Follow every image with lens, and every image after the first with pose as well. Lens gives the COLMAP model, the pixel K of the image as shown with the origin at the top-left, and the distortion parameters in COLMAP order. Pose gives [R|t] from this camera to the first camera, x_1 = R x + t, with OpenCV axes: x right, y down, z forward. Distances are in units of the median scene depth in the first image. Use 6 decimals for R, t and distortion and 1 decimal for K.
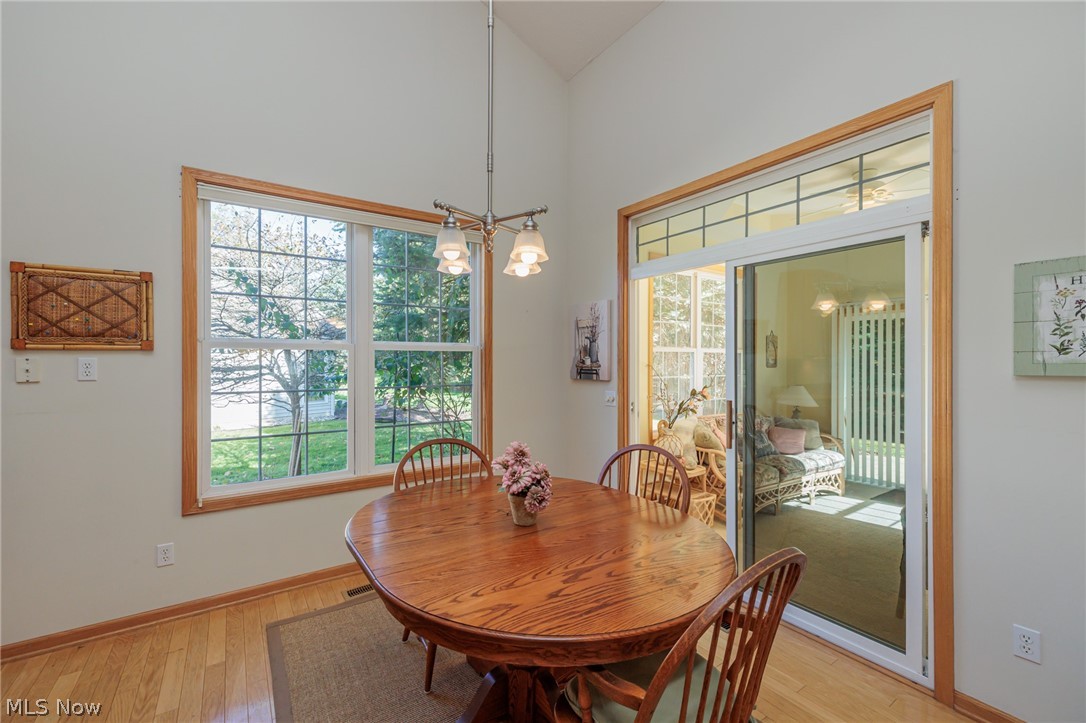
lens RADIAL K [[458.0, 0, 543.0], [0, 458.0, 361.5], [0, 0, 1]] dist [-0.000224, 0.000147]
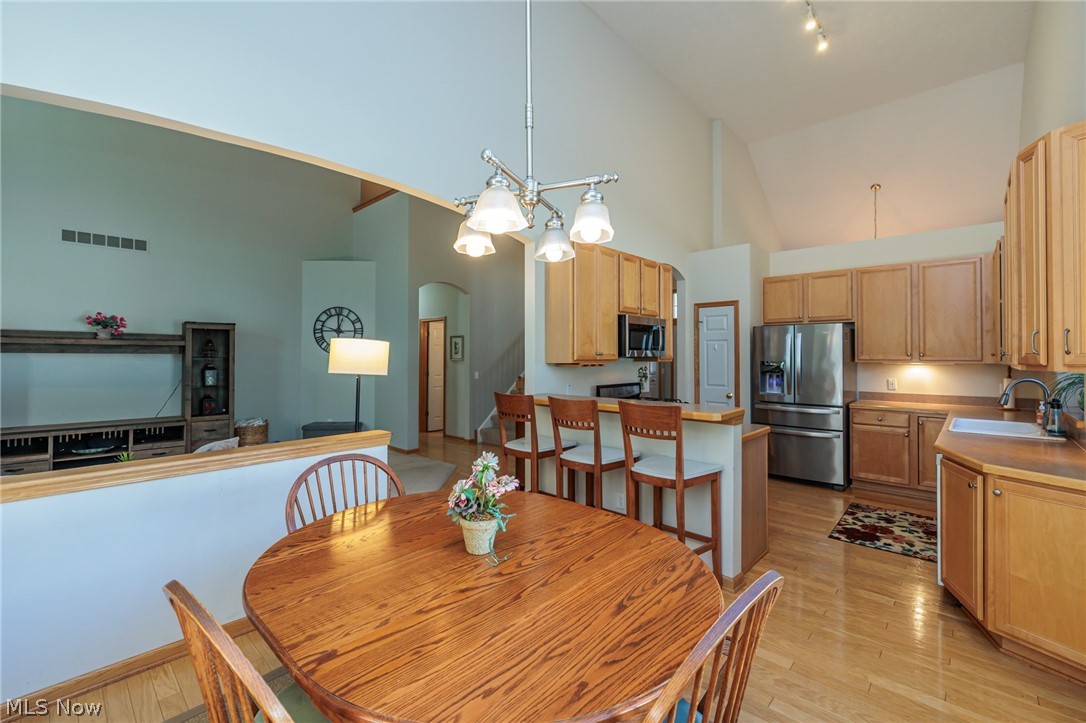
lens RADIAL K [[458.0, 0, 543.0], [0, 458.0, 361.5], [0, 0, 1]] dist [-0.000224, 0.000147]
pose [[-0.976835, 0.003024, -0.213972, 0.020265], [0.000103, 0.999907, 0.013661, -0.013236], [0.213994, 0.013323, -0.976744, 1.344892]]
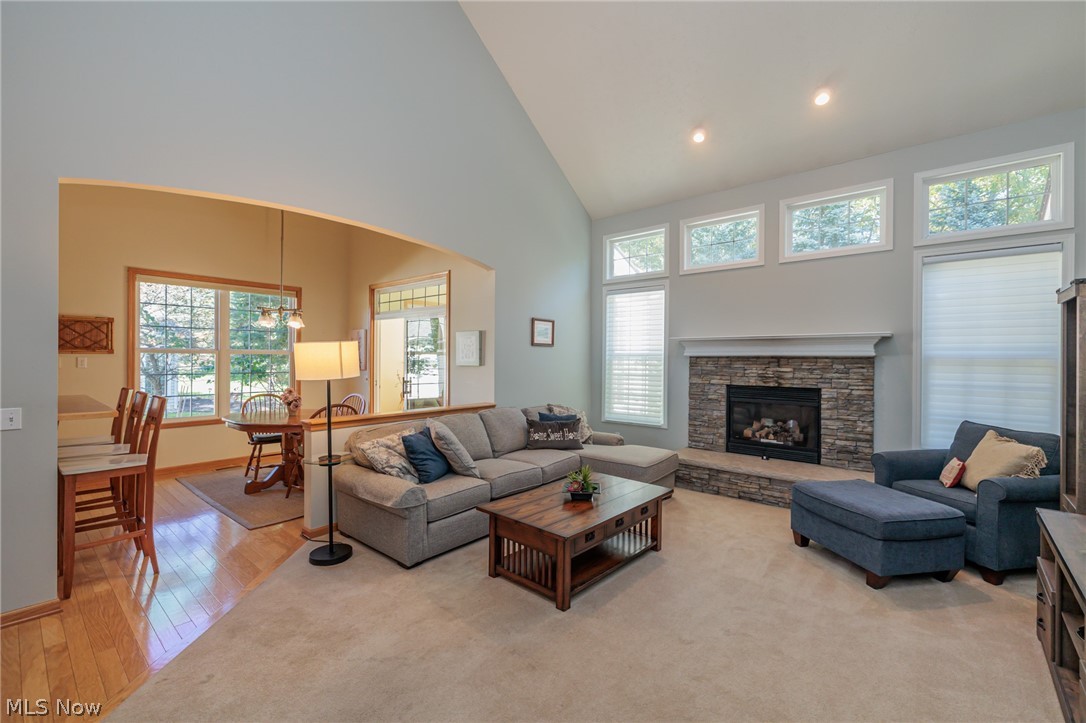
lens RADIAL K [[458.0, 0, 543.0], [0, 458.0, 361.5], [0, 0, 1]] dist [-0.000224, 0.000147]
pose [[0.964455, 0.005652, 0.264186, 0.520492], [-0.006820, 0.999971, 0.003503, -0.011070], [-0.264159, -0.005180, 0.964465, -1.598554]]
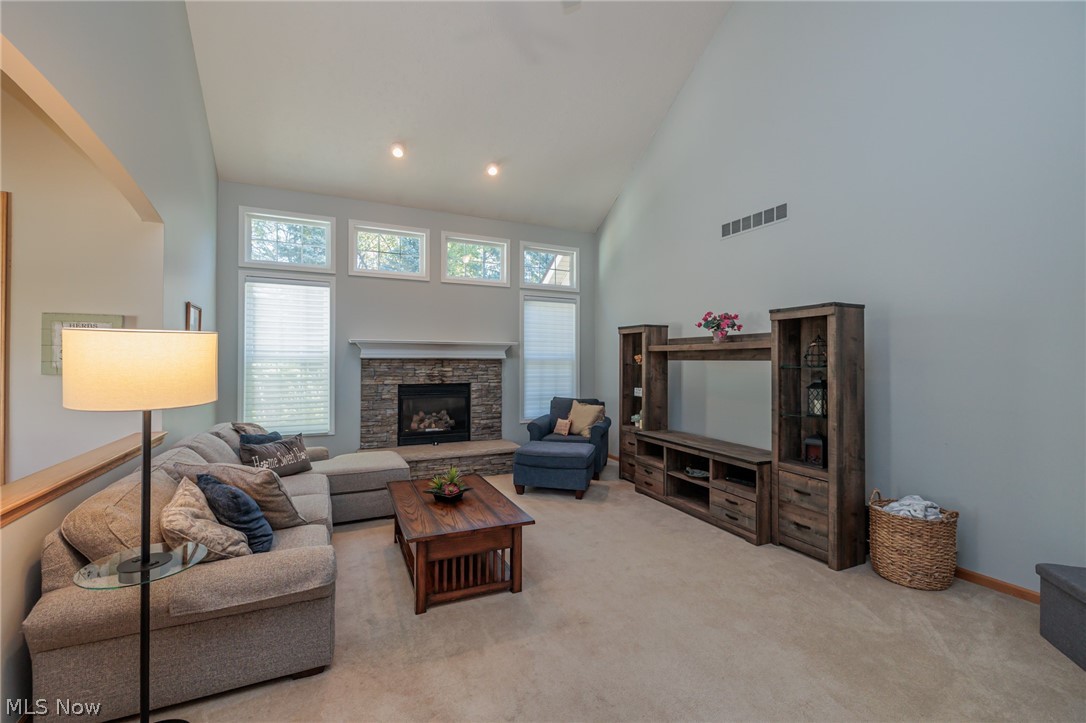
lens RADIAL K [[458.0, 0, 543.0], [0, 458.0, 361.5], [0, 0, 1]] dist [-0.000224, 0.000147]
pose [[0.149253, 0.000984, 0.988799, -0.304367], [-0.000571, 0.999999, -0.000909, -0.016299], [-0.988799, -0.000429, 0.149253, -0.820088]]
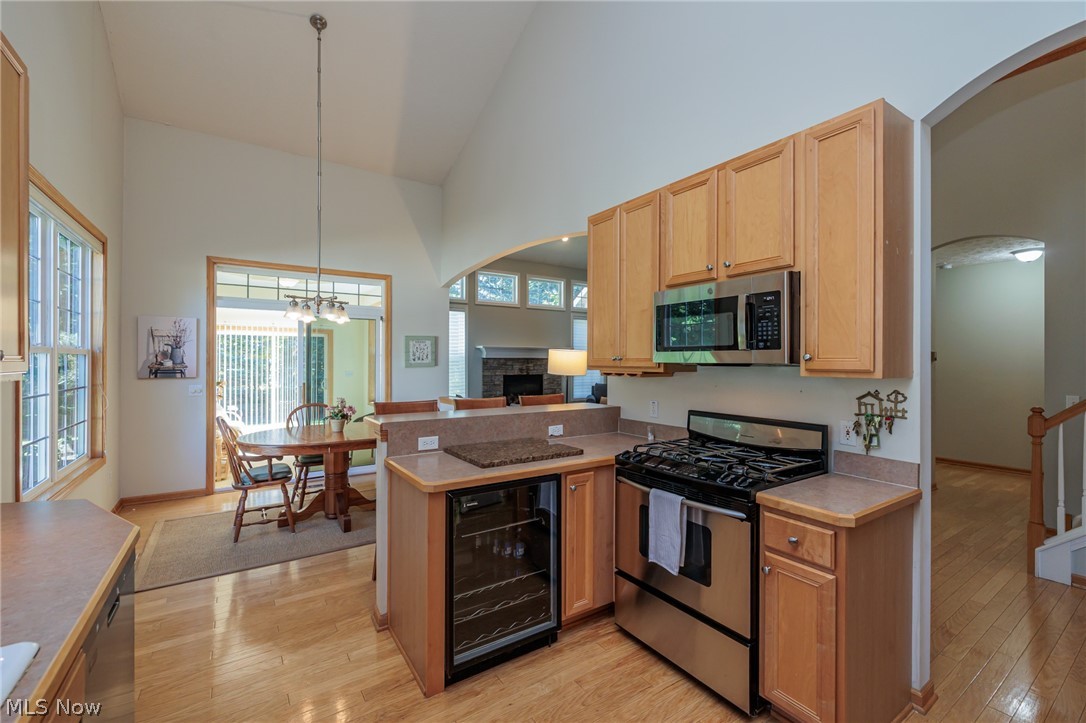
lens RADIAL K [[458.0, 0, 543.0], [0, 458.0, 361.5], [0, 0, 1]] dist [-0.000224, 0.000147]
pose [[0.007218, -0.001098, 0.999973, -1.723096], [-0.001105, 0.999999, 0.001106, -0.011843], [-0.999973, -0.001113, 0.007217, -0.061884]]
